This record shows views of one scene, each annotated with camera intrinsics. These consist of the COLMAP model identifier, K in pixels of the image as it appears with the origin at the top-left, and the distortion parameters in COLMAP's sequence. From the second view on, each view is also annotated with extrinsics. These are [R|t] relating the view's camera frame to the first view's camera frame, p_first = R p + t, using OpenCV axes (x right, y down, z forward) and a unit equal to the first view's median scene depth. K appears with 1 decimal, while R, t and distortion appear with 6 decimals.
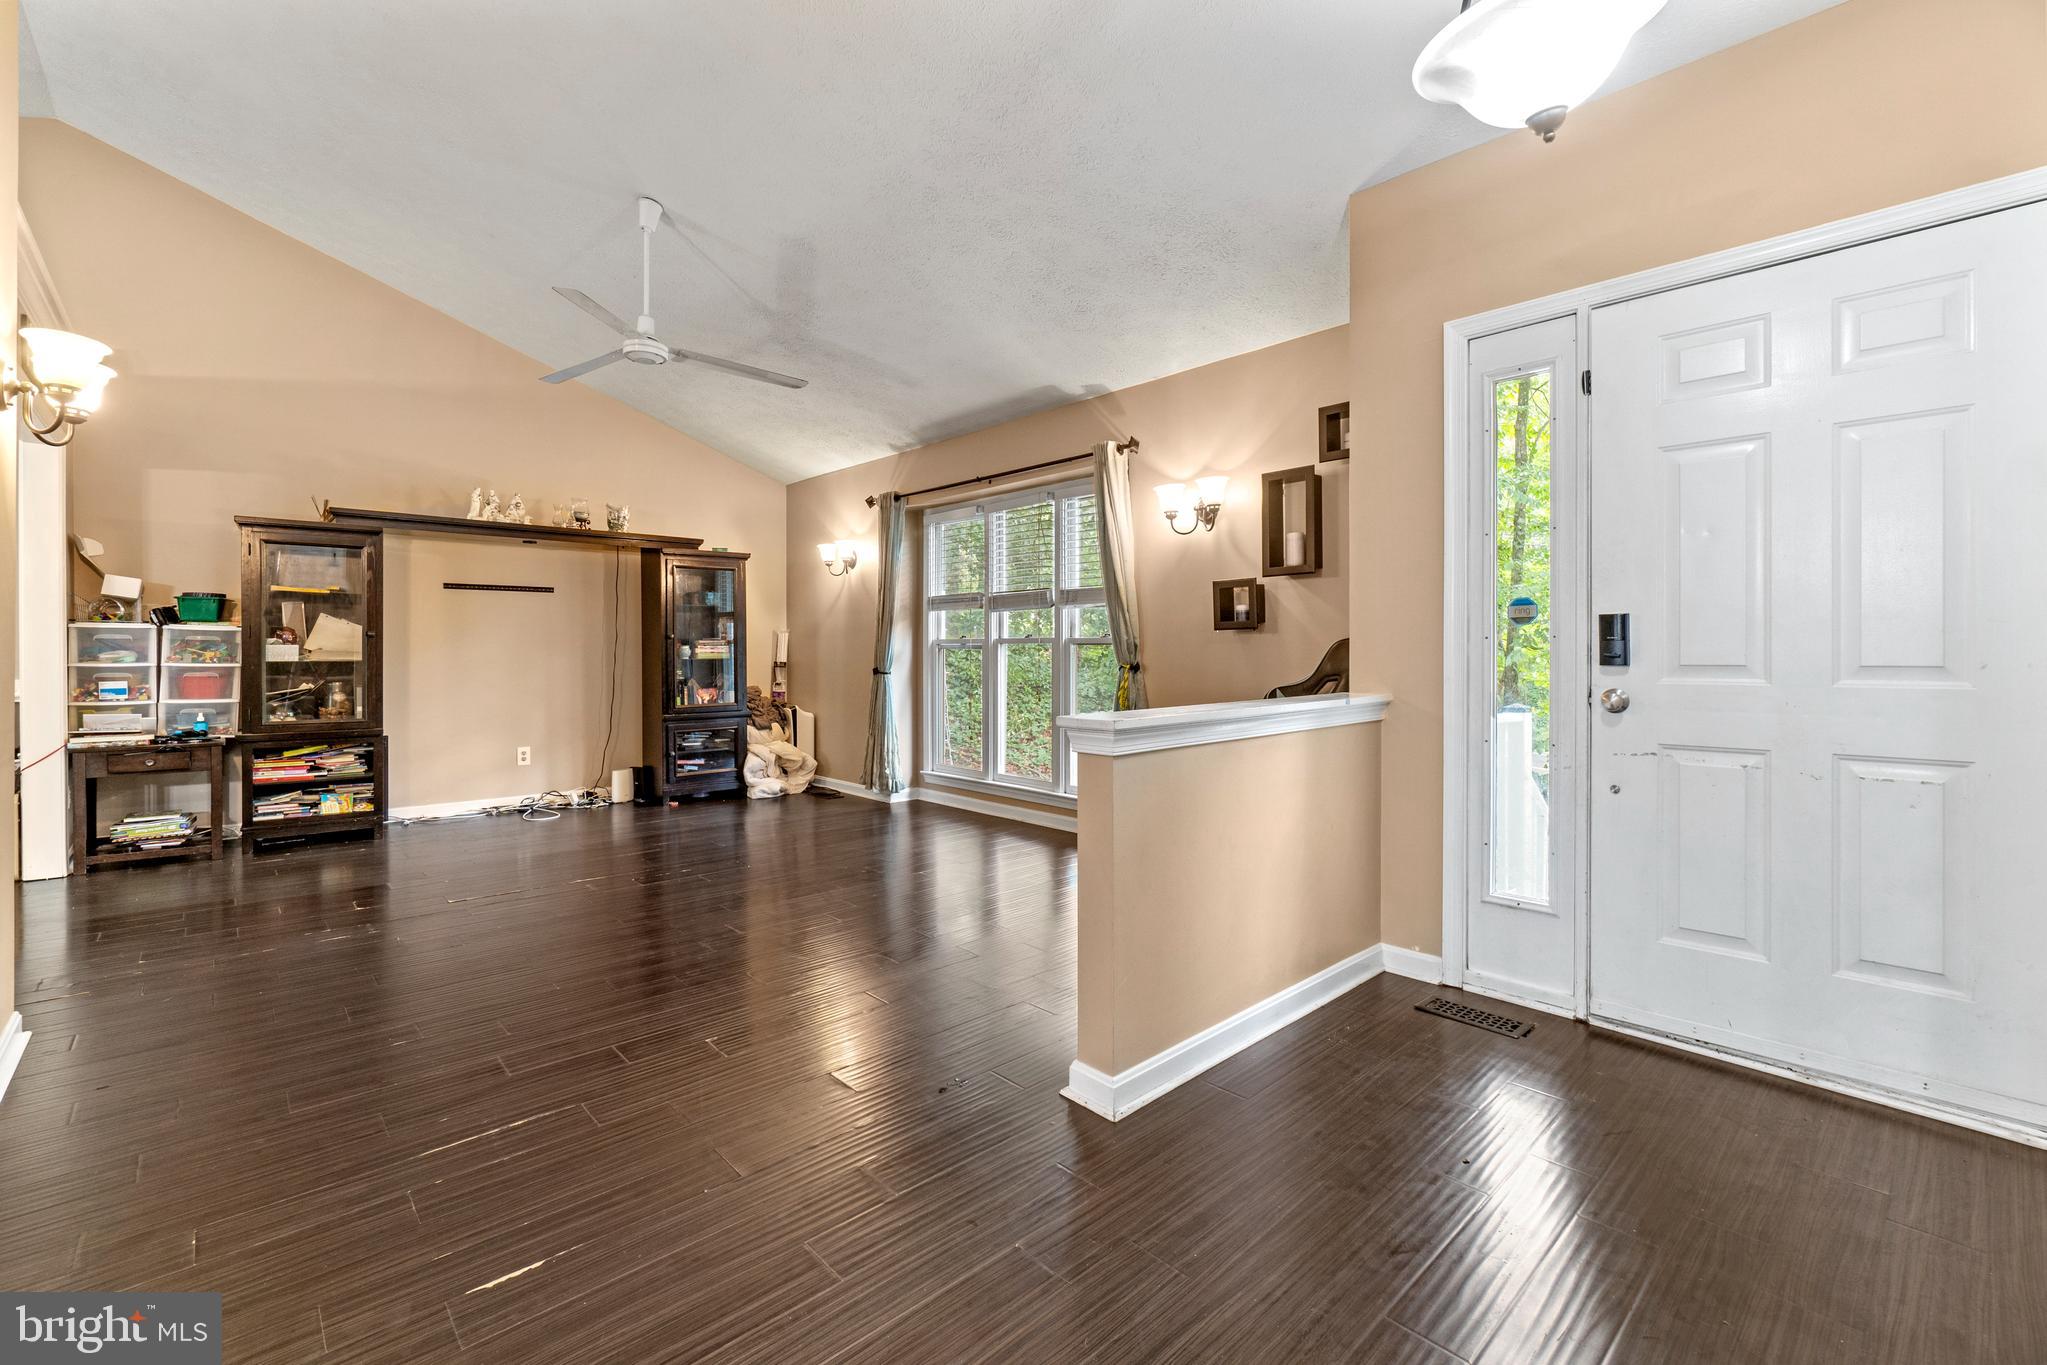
lens RADIAL K [[885.4, 0, 1018.9], [0, 885.4, 660.2], [0, 0, 1]] dist [-0.007990, 0.003471]
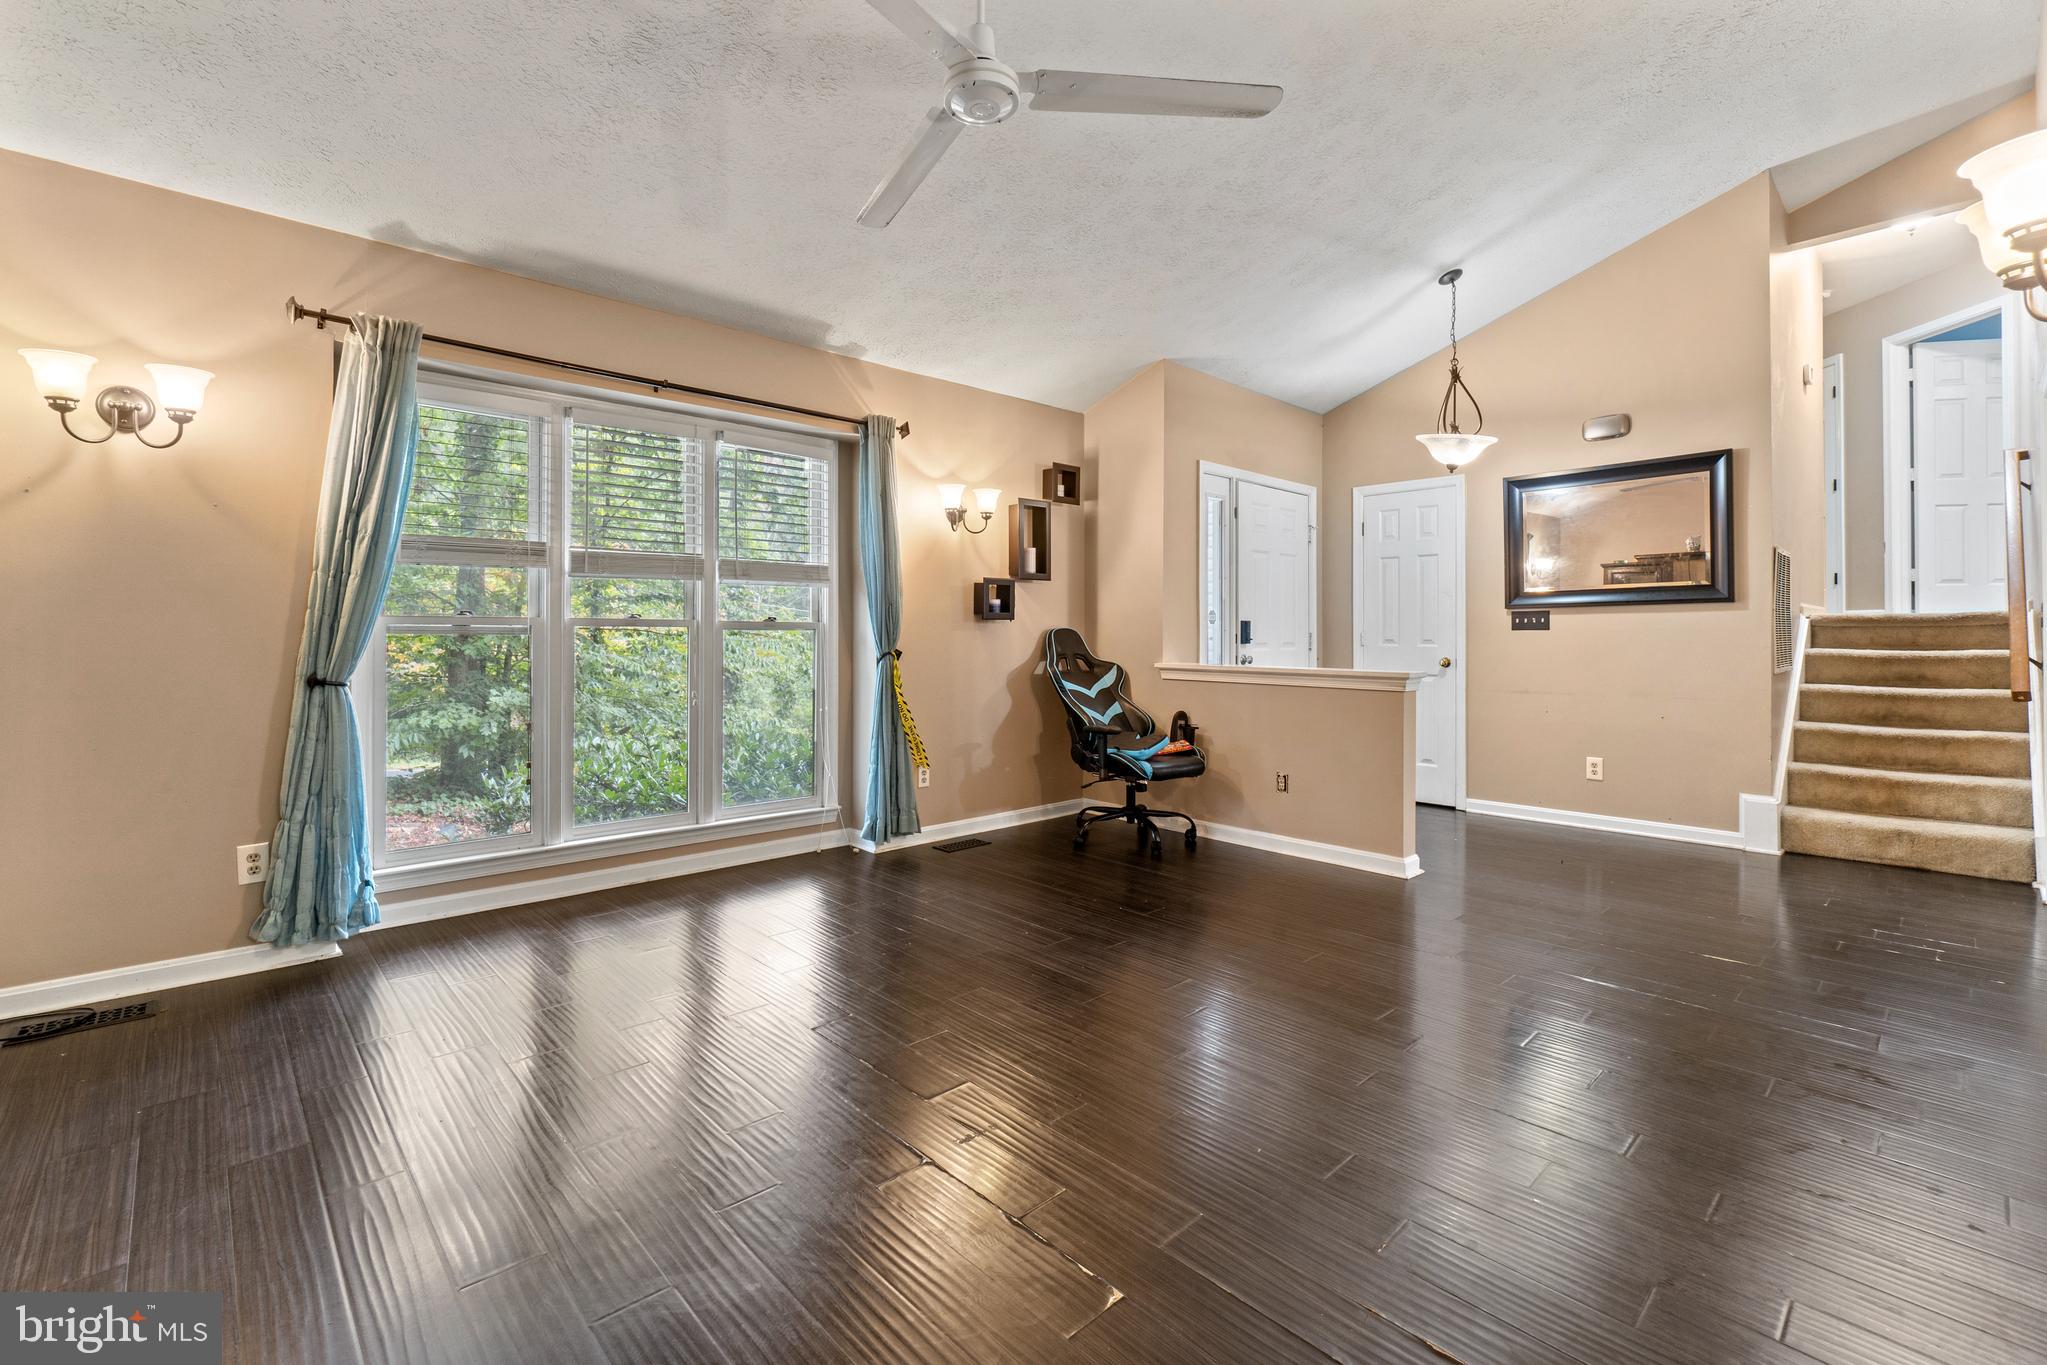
lens RADIAL K [[885.4, 0, 1008.8], [0, 885.4, 638.1], [0, 0, 1]] dist [-0.007990, 0.003471]
pose [[-0.000161, -0.001374, 0.999999, -1.335709], [0.010402, 0.999945, 0.001375, -0.014394], [-0.999946, 0.010402, -0.000146, 1.362671]]
